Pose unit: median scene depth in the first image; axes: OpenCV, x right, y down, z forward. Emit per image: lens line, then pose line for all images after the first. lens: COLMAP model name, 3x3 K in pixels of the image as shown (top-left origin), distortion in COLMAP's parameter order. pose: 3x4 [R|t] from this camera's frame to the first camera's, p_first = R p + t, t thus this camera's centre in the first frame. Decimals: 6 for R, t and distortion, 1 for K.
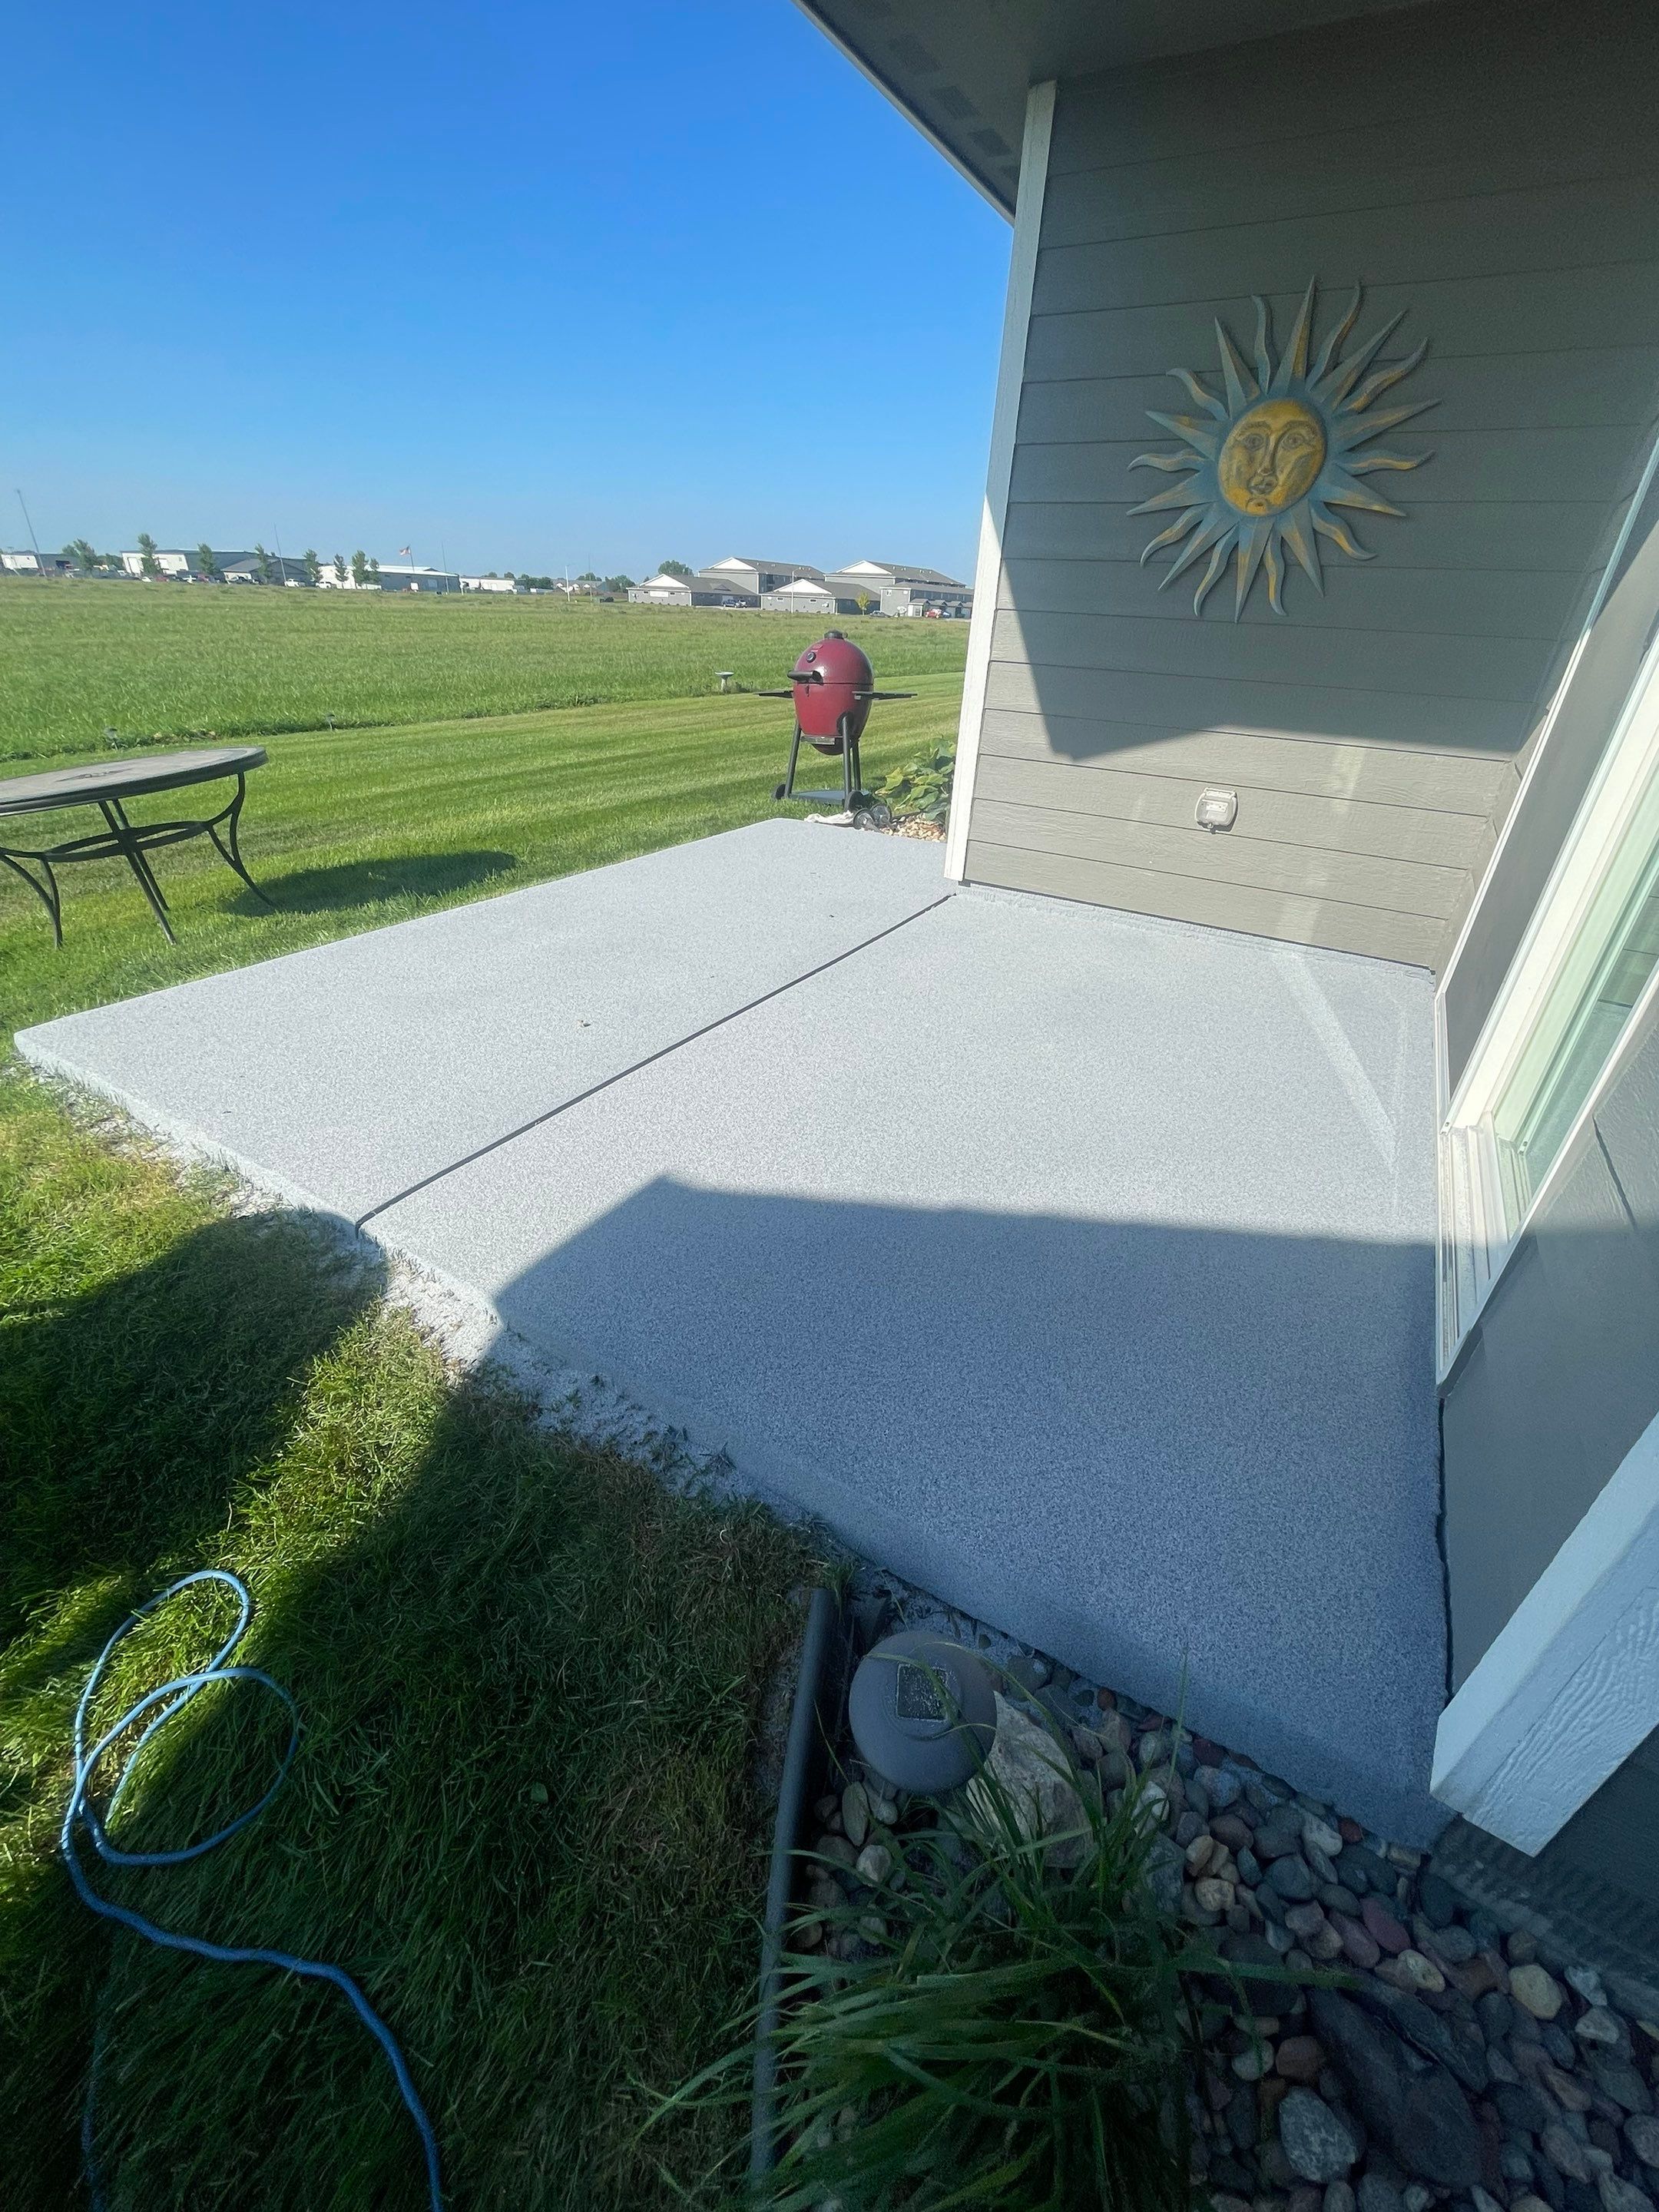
lens RADIAL K [[897.1, 0, 828.7], [0, 897.1, 1104.4], [0, 0, 1]] dist [-0.002272, -0.000061]
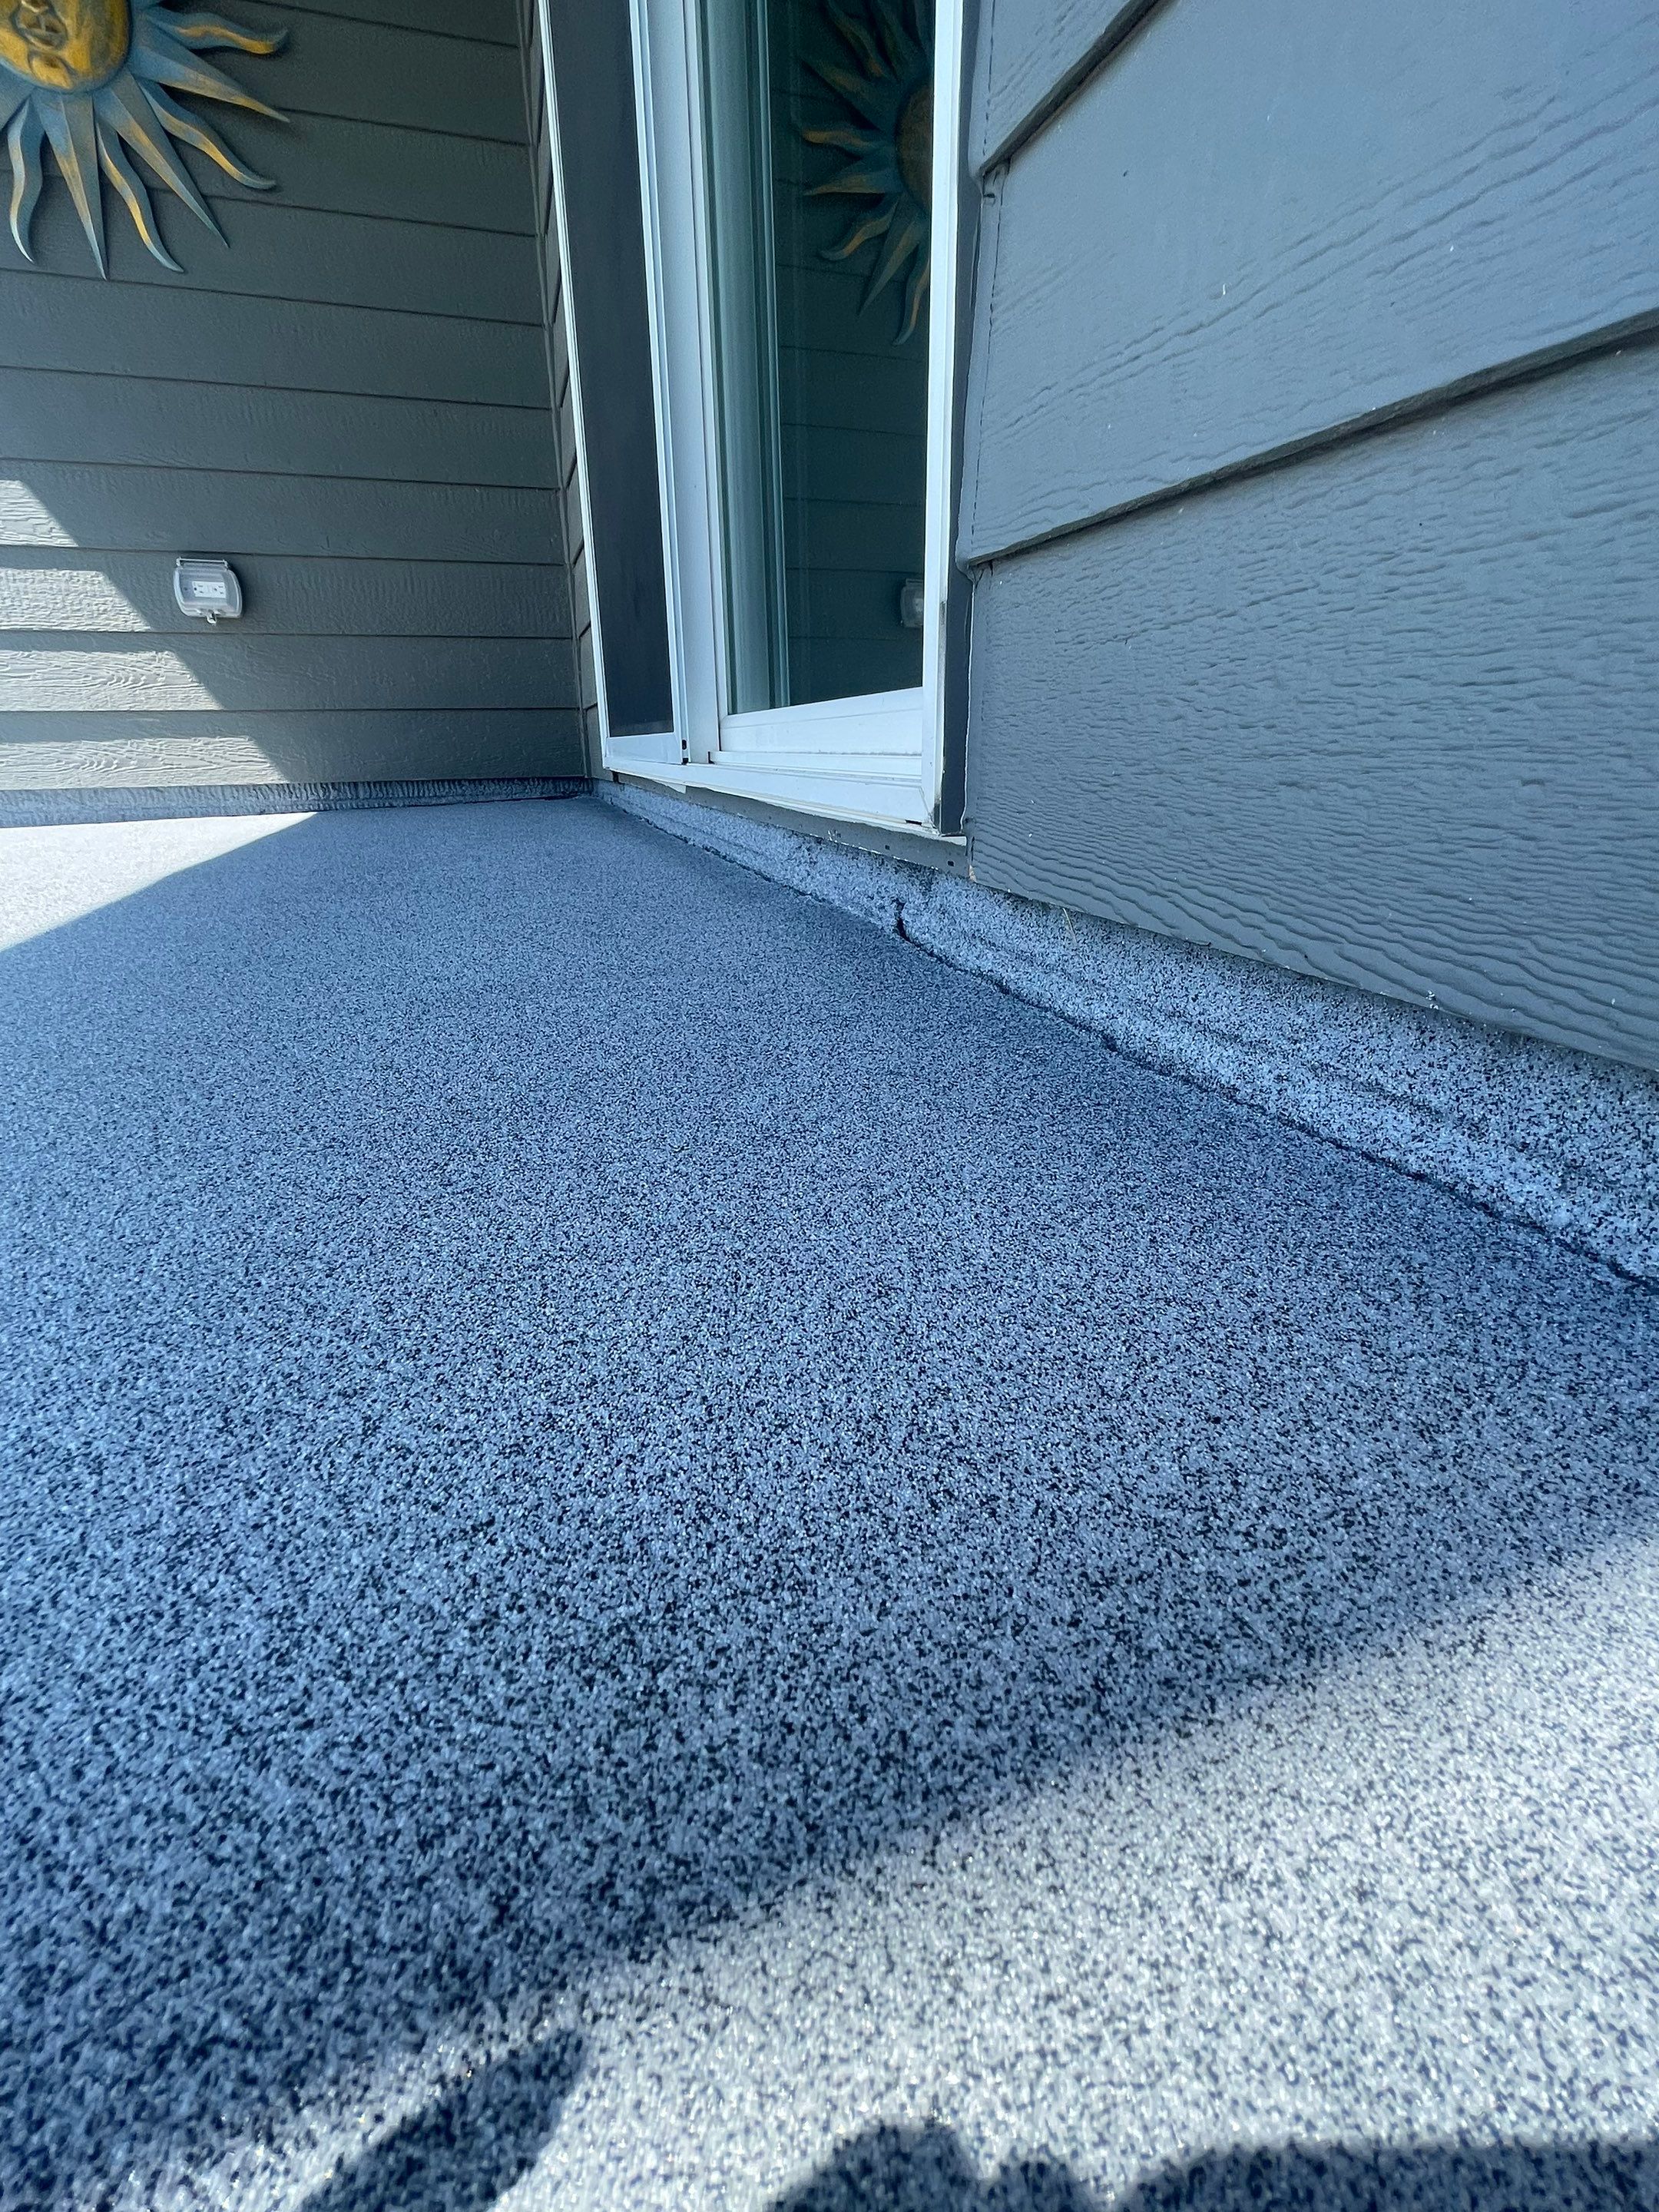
lens RADIAL K [[989.8, 0, 826.9], [0, 989.8, 1100.5], [0, 0, 1]] dist [-0.001556, -0.001158]
pose [[0.662695, -0.303119, 0.684803, 0.070814], [0.401180, 0.915838, 0.017155, 0.089802], [-0.632369, 0.263361, 0.728527, 0.163631]]
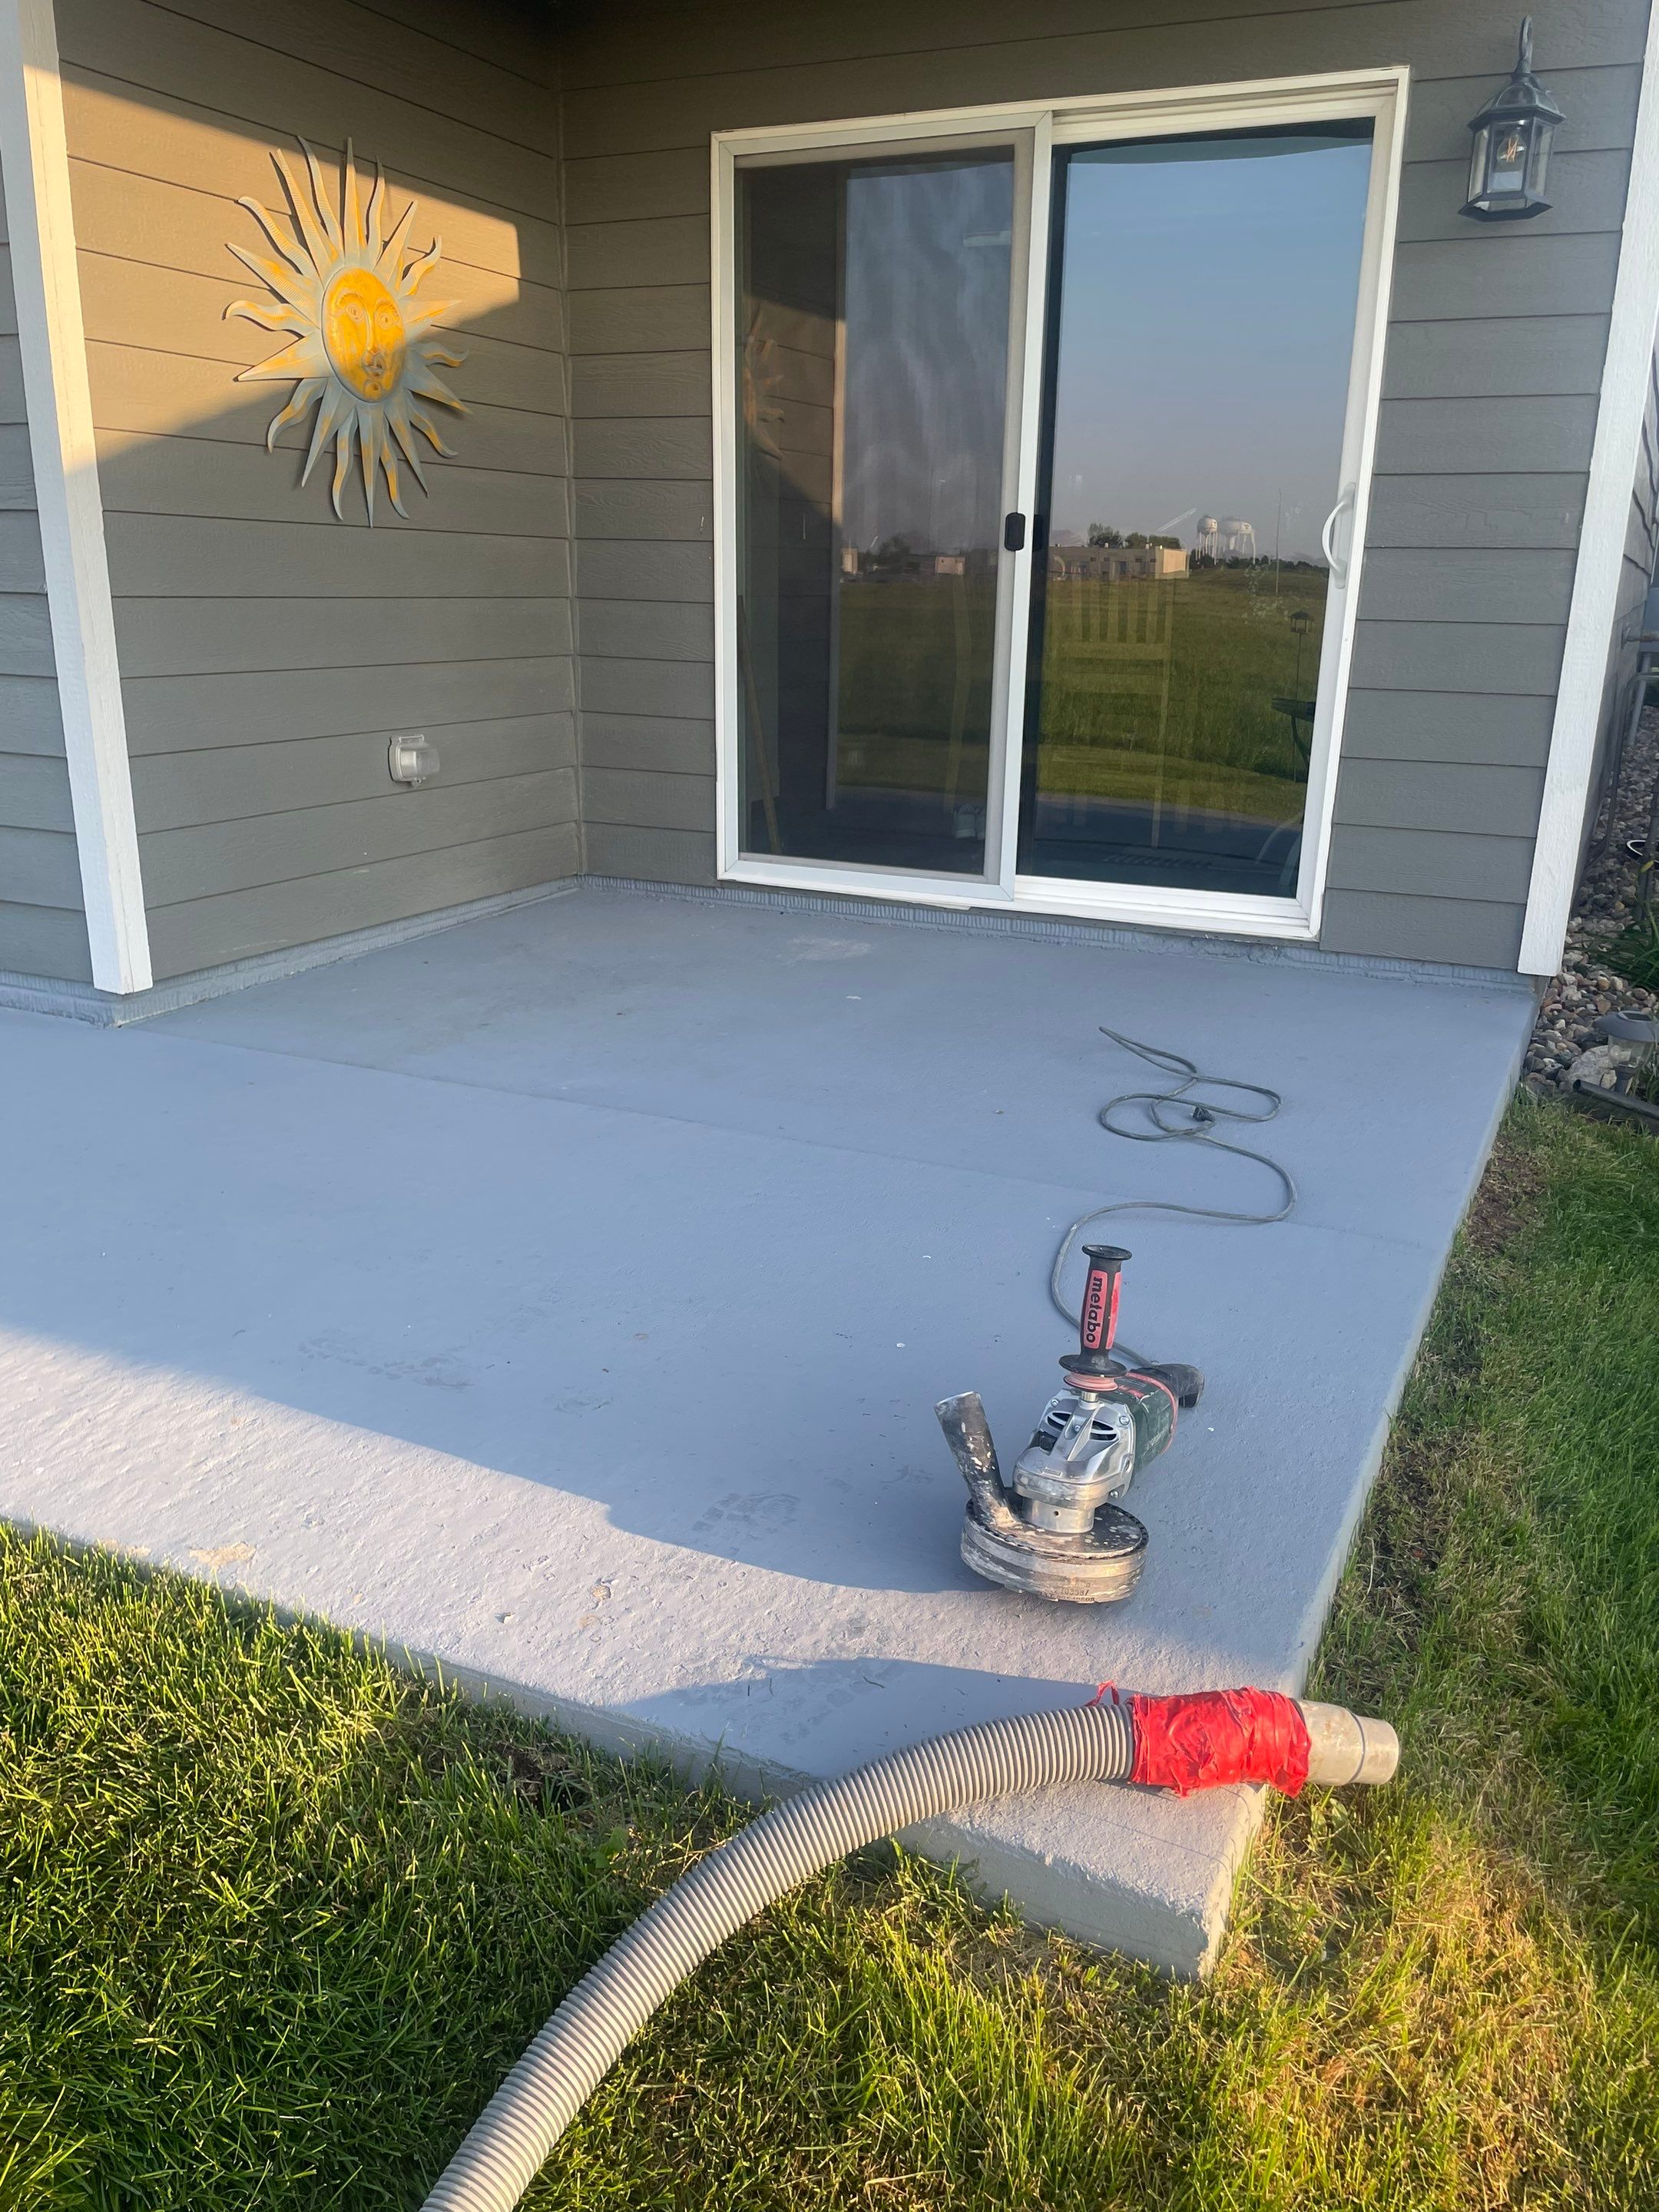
lens RADIAL K [[1666.0, 0, 846.2], [0, 1666.0, 1086.2], [0, 0, 1]] dist [0.091550, -0.118334]
pose [[-0.102626, -0.335485, 0.936439, -0.544211], [0.463228, 0.816981, 0.343455, -0.226943], [-0.880277, 0.469032, 0.071562, 0.381228]]
